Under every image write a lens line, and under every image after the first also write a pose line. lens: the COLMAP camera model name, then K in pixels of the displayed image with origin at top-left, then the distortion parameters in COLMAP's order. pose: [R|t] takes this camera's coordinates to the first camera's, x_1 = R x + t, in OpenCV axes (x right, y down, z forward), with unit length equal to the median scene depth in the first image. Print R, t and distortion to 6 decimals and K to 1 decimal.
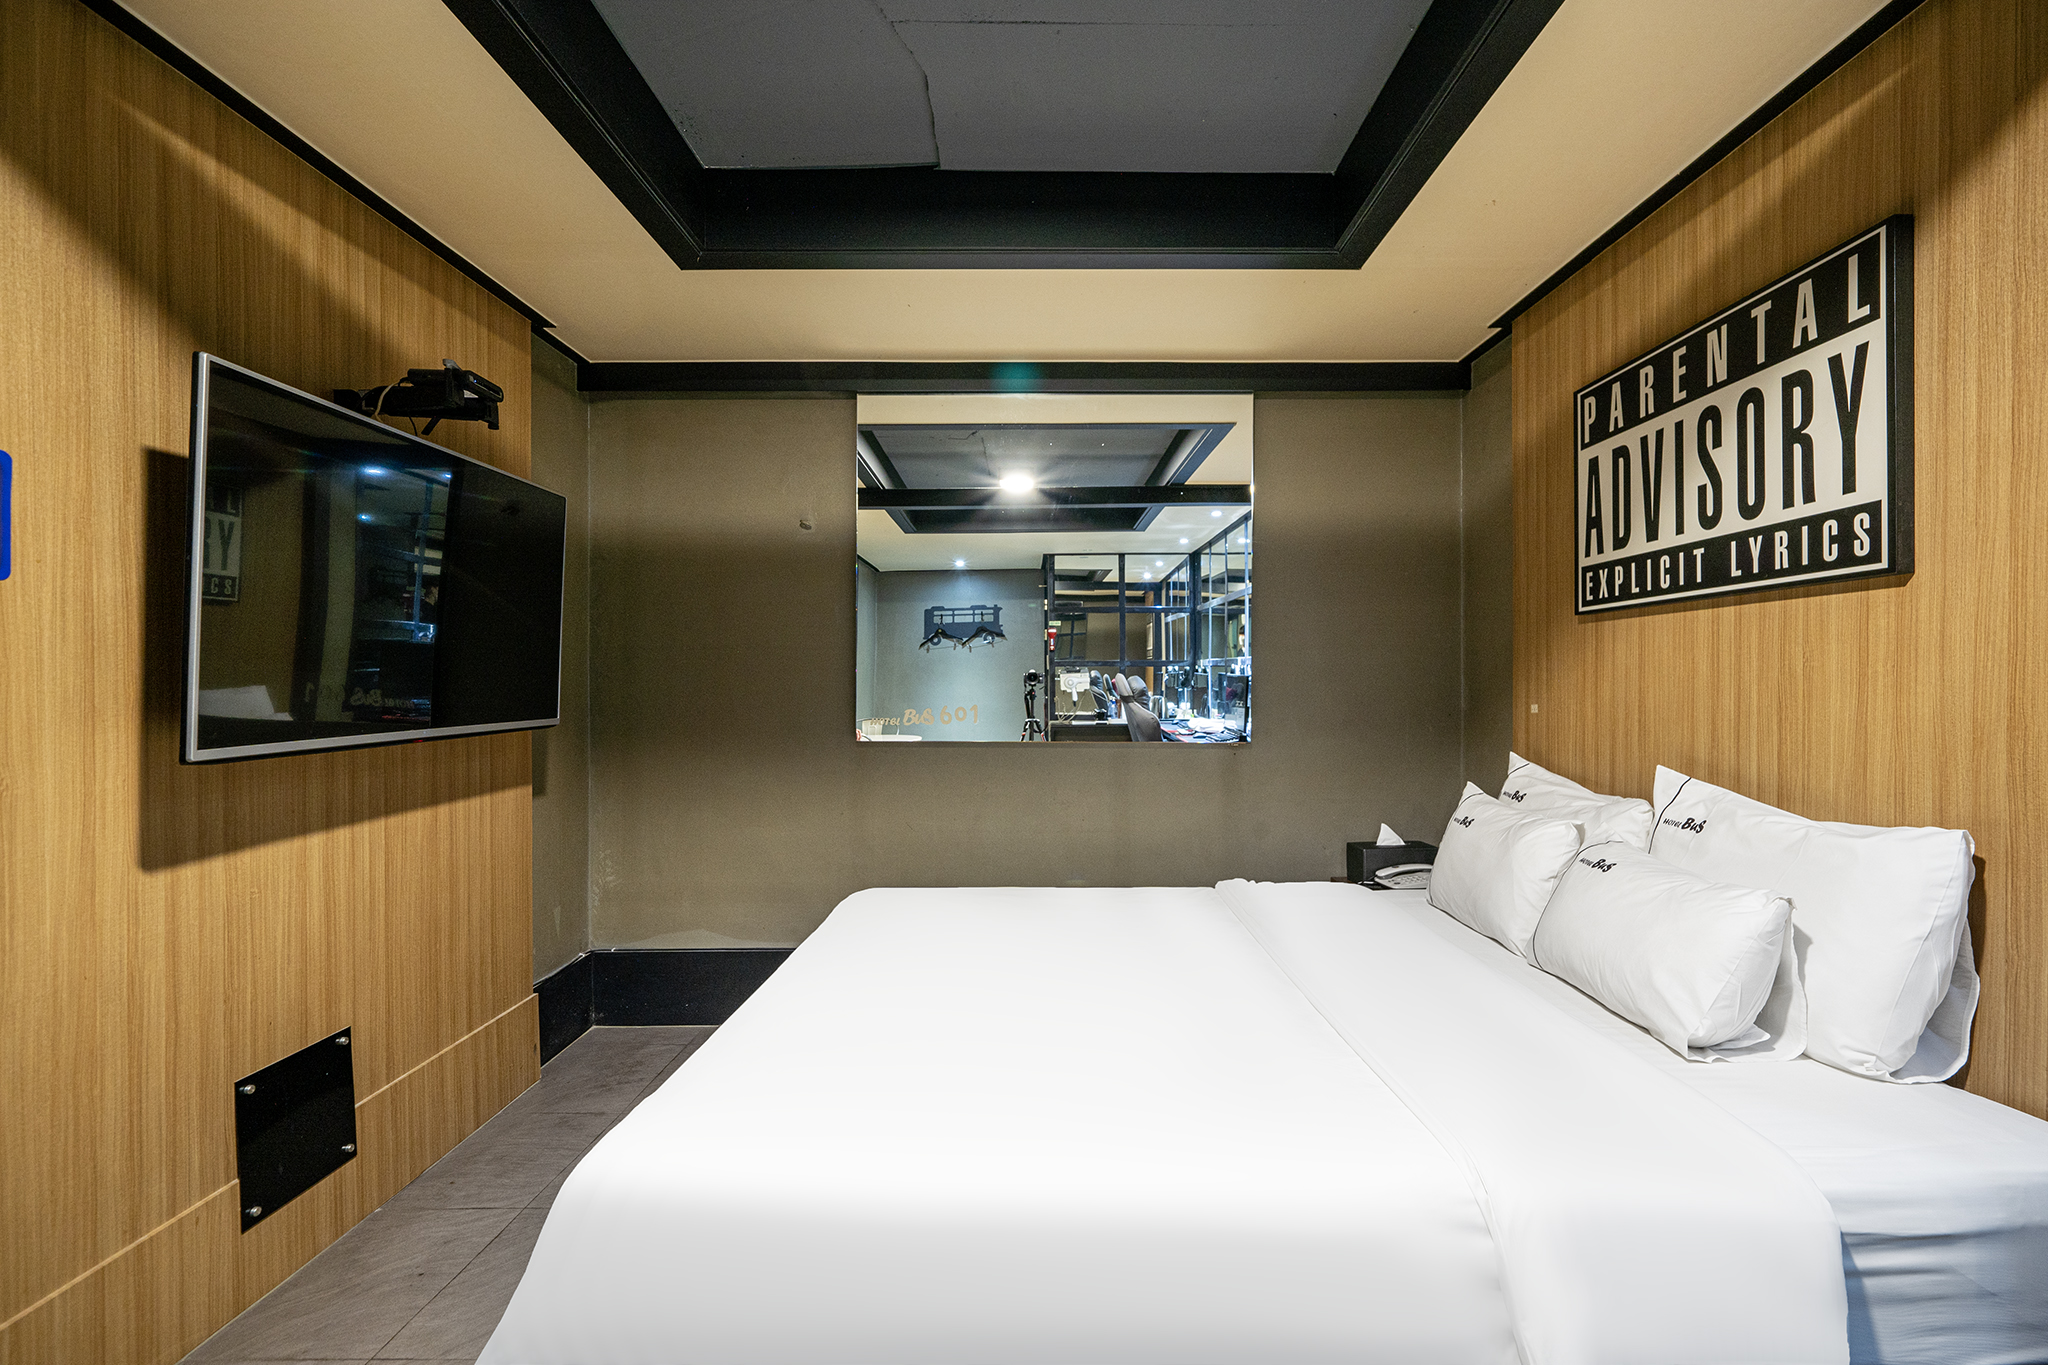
lens RADIAL K [[921.5, 0, 1024.0], [0, 921.5, 682.5], [0, 0, 1]] dist [0.000055, 0.000188]
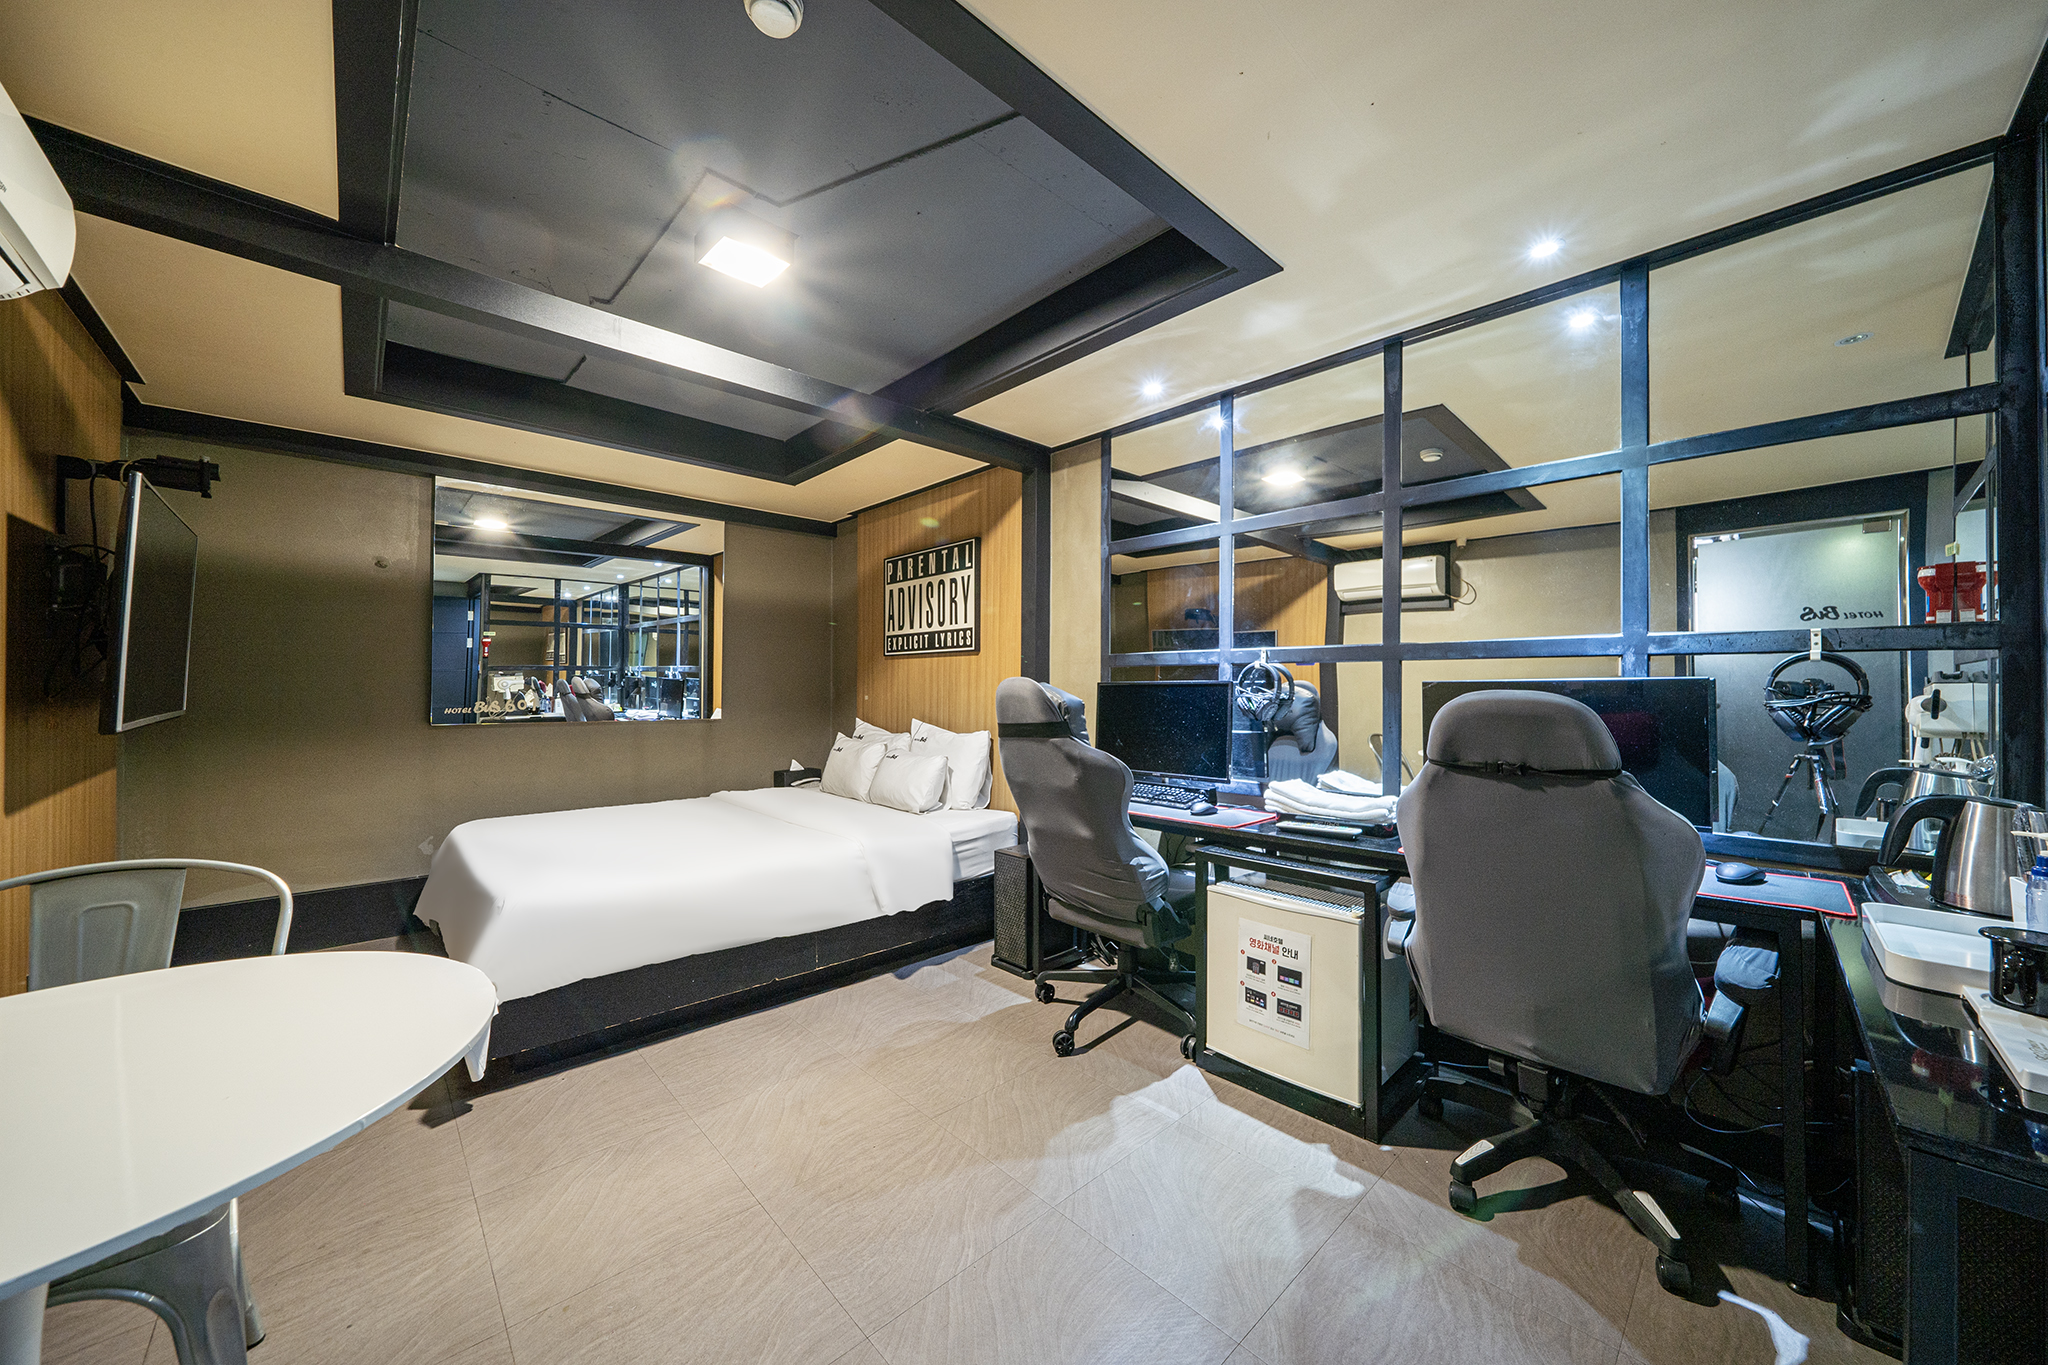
lens RADIAL K [[732.6, 0, 1024.0], [0, 732.6, 682.5], [0, 0, 1]] dist [-0.002395, -0.000025]
pose [[0.736699, 0.008019, 0.676174, -0.451543], [-0.006754, 0.999967, -0.004501, -0.002216], [-0.676187, -0.001251, 0.736729, -0.694041]]
